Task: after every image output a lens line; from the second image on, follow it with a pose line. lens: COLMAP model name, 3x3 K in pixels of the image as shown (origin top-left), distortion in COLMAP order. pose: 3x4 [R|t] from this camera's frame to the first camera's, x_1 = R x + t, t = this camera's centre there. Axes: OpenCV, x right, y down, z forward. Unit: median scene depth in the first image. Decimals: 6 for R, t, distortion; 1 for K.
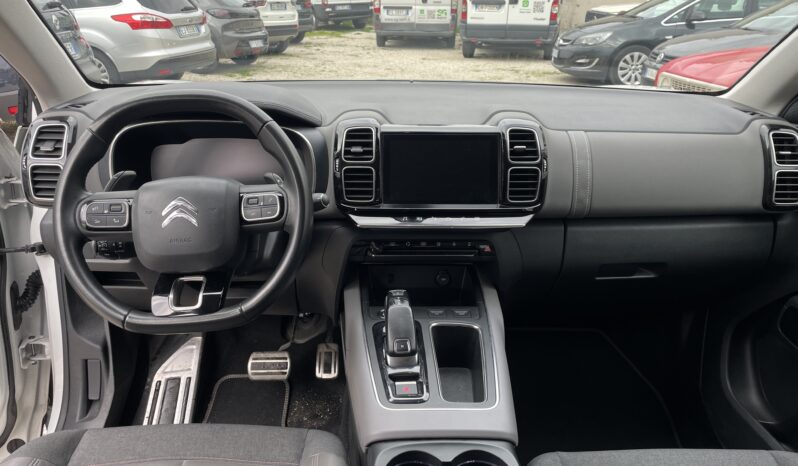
lens RADIAL K [[587.9, 0, 405.9], [0, 587.9, 234.0], [0, 0, 1]] dist [0.023205, -0.031890]
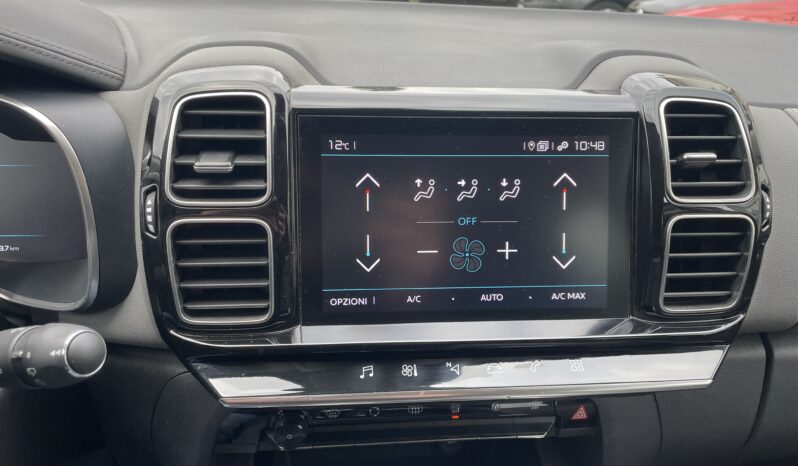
lens RADIAL K [[587.9, 0, 396.2], [0, 587.9, 227.5], [0, 0, 1]] dist [0.023205, -0.031890]
pose [[0.997816, -0.006292, 0.065757, -0.005651], [0.003918, 0.999338, 0.036159, -0.118683], [-0.065941, -0.035822, 0.997180, 0.667023]]
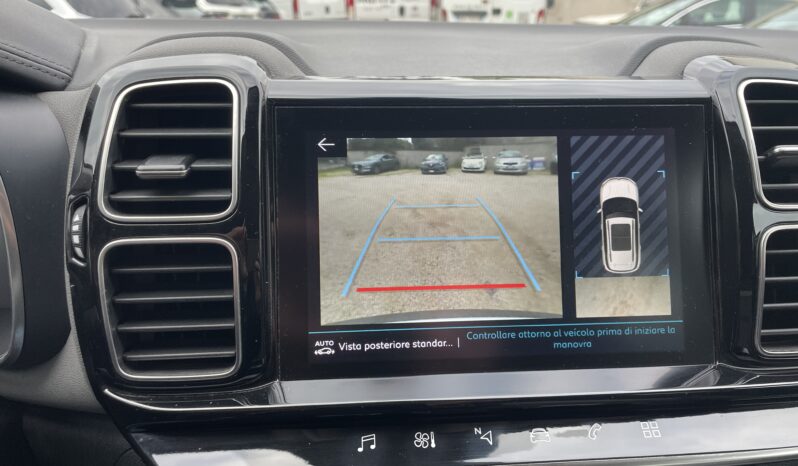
lens RADIAL K [[587.9, 0, 400.3], [0, 587.9, 228.5], [0, 0, 1]] dist [0.023205, -0.031890]
pose [[0.999360, -0.024229, 0.026318, 0.008652], [0.025507, 0.998455, -0.049368, -0.102367], [-0.025082, 0.050008, 0.998434, 0.744976]]
